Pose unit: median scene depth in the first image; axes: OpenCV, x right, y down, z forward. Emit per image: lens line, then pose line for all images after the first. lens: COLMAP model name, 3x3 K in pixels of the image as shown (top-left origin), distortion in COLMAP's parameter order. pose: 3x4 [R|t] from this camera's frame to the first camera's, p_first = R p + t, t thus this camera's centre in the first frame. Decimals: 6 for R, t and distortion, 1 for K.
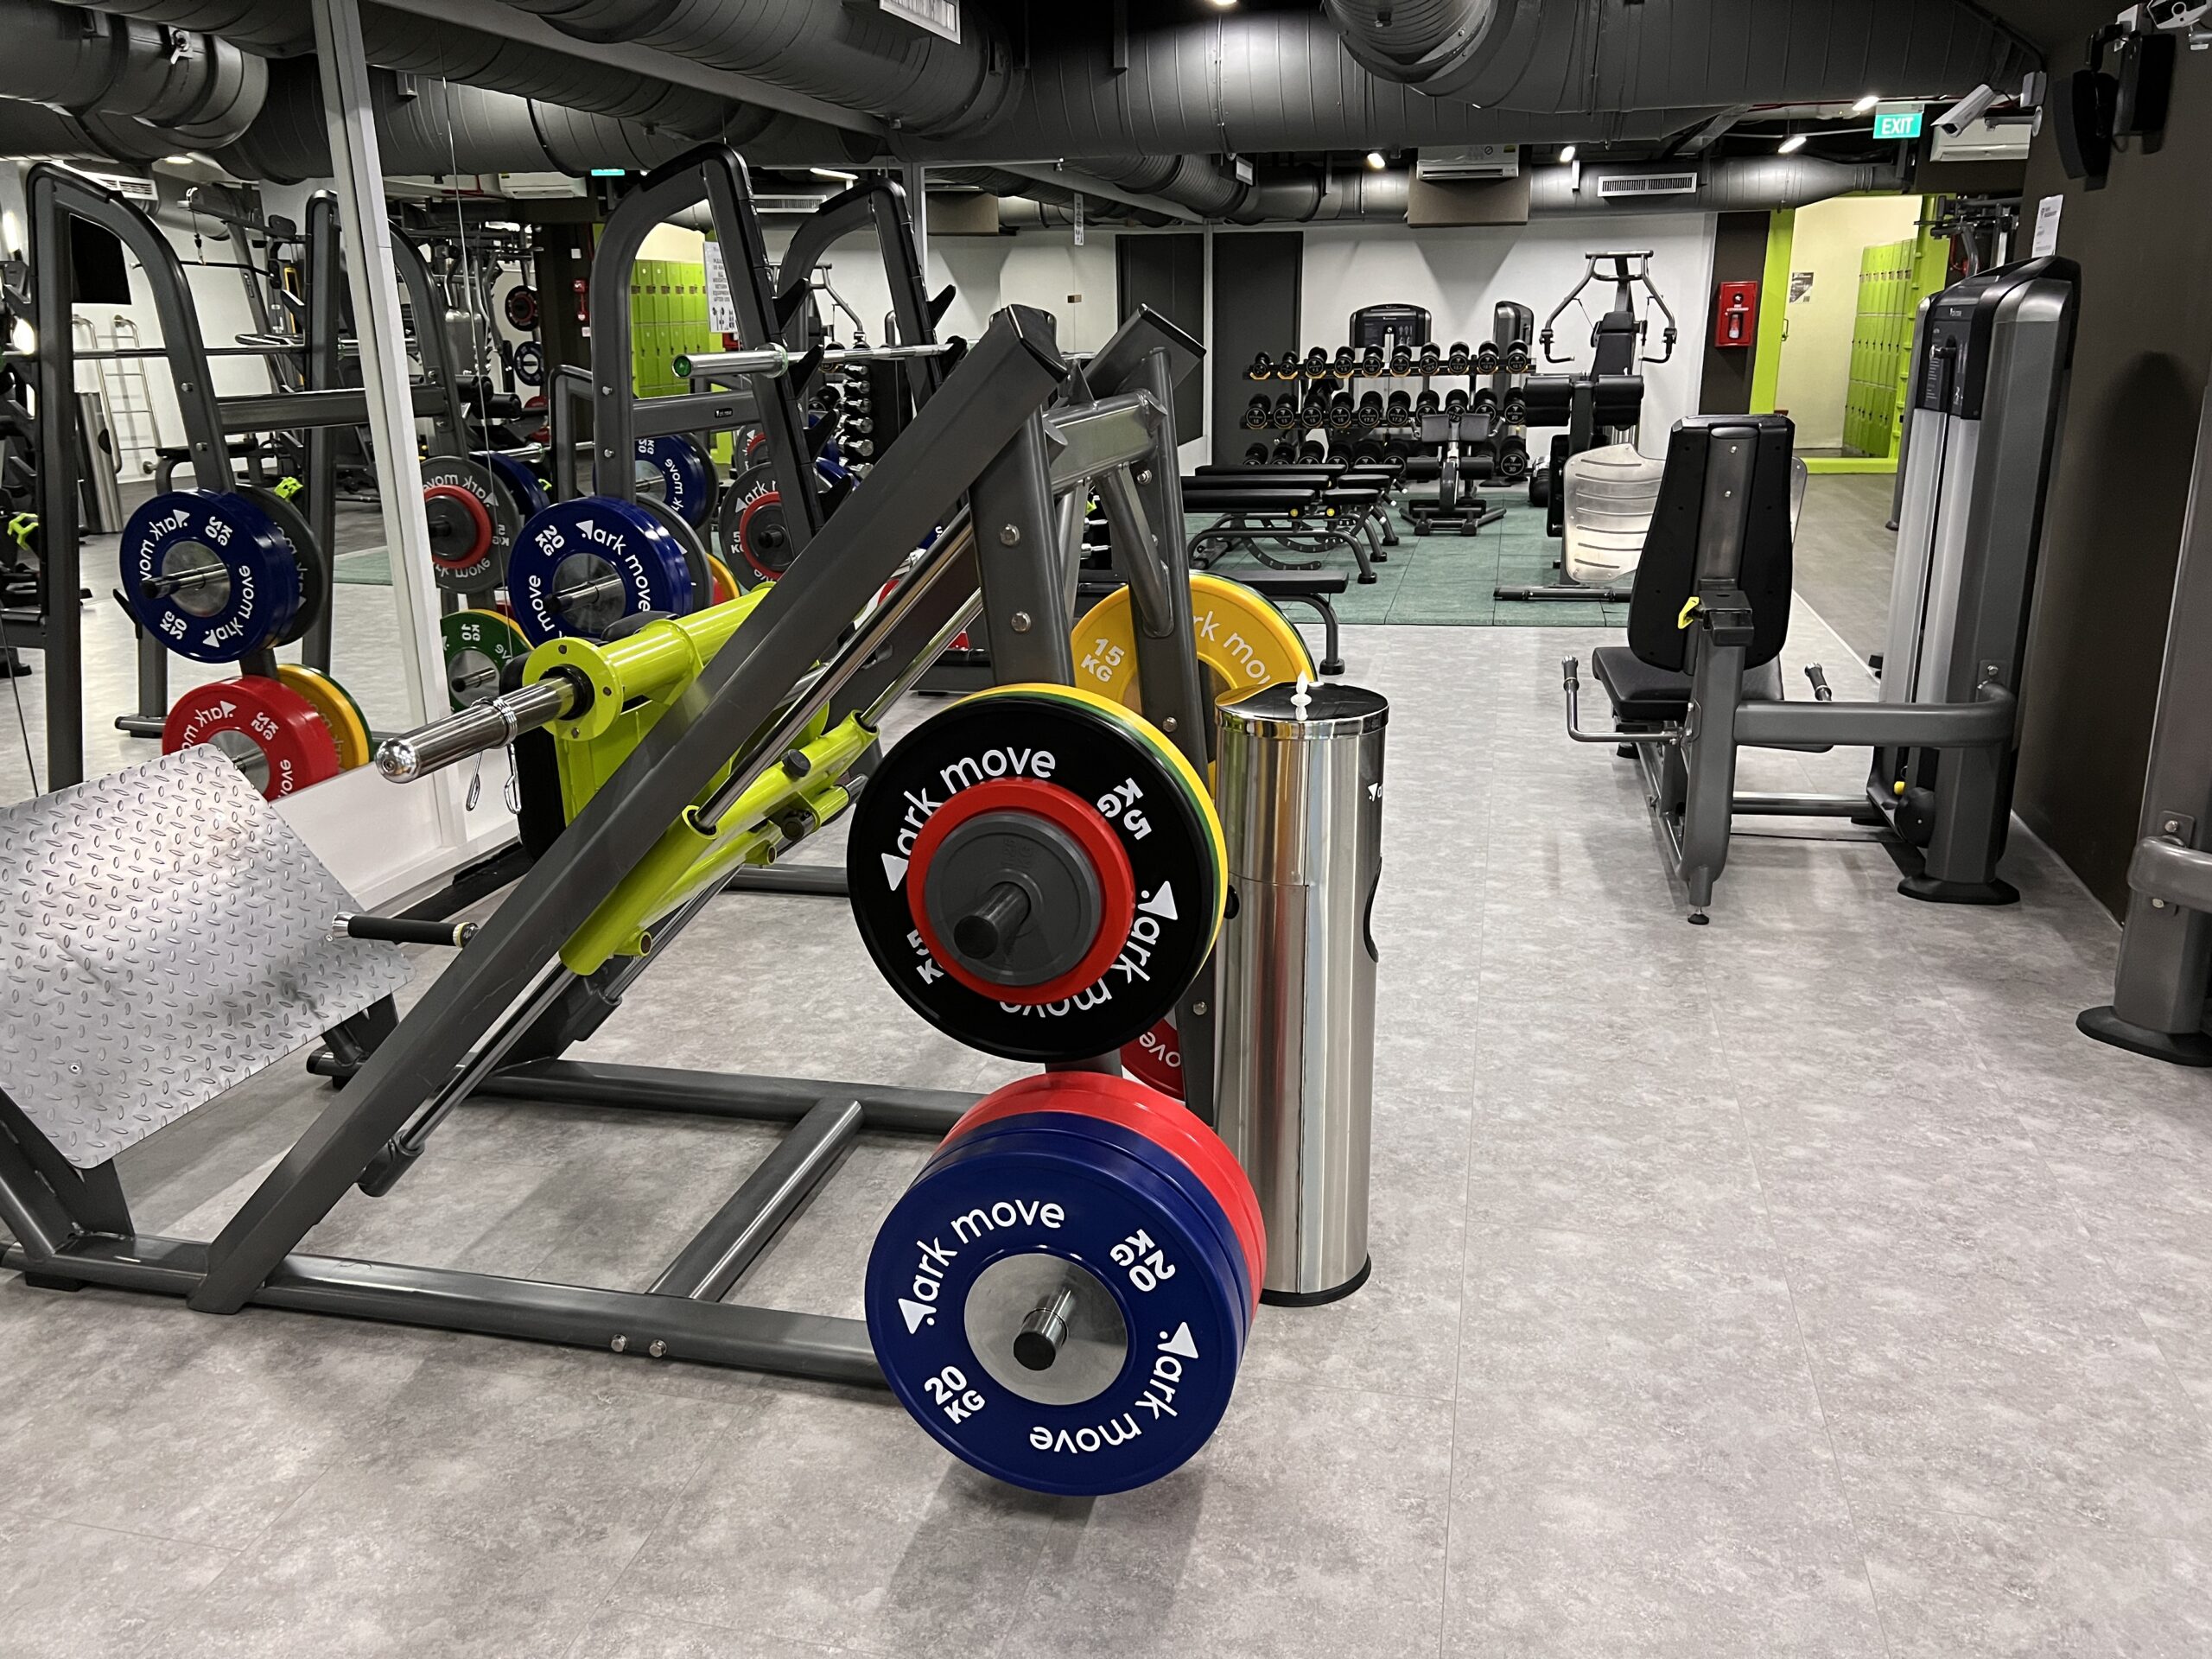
lens RADIAL K [[1686.9, 0, 1102.3], [0, 1686.9, 824.7], [0, 0, 1]] dist [0.043203, 0.003728]
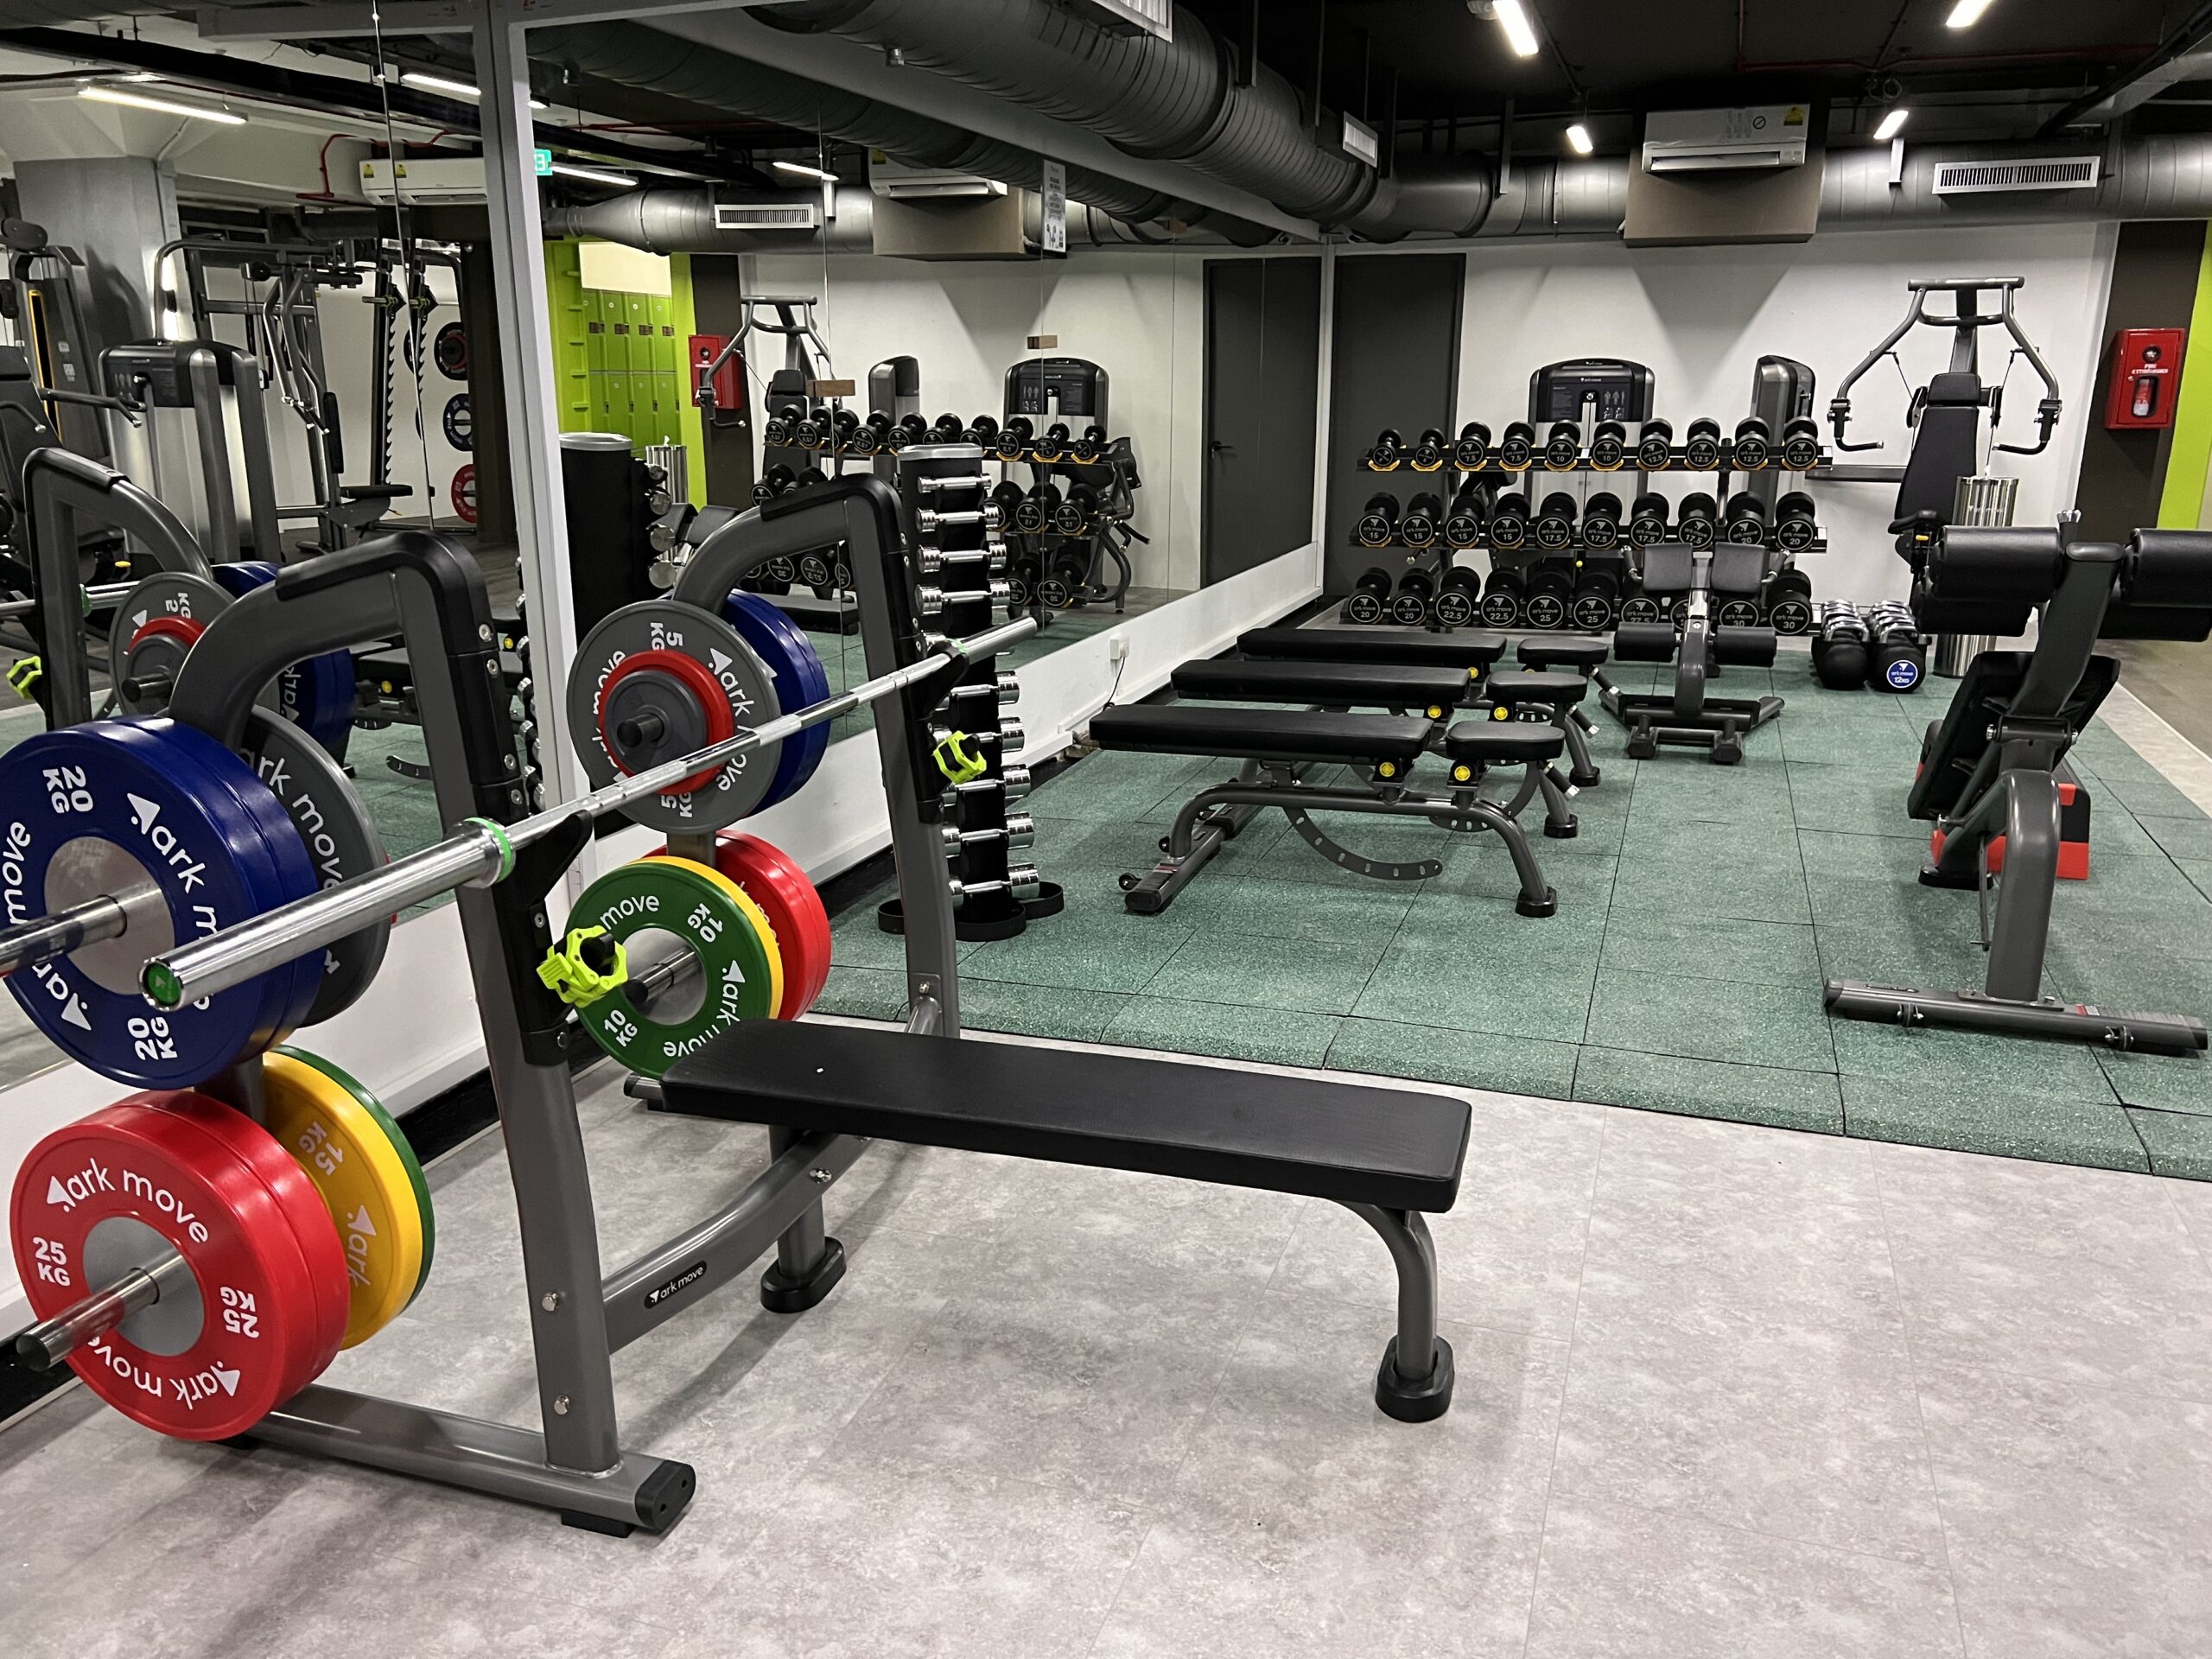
lens RADIAL K [[1686.9, 0, 1118.1], [0, 1686.9, 833.3], [0, 0, 1]] dist [0.043203, 0.003728]
pose [[0.995186, 0.038196, -0.090257, 0.054414], [-0.040512, 0.998891, -0.023972, -0.102290], [0.089241, 0.027513, 0.995630, 0.341326]]
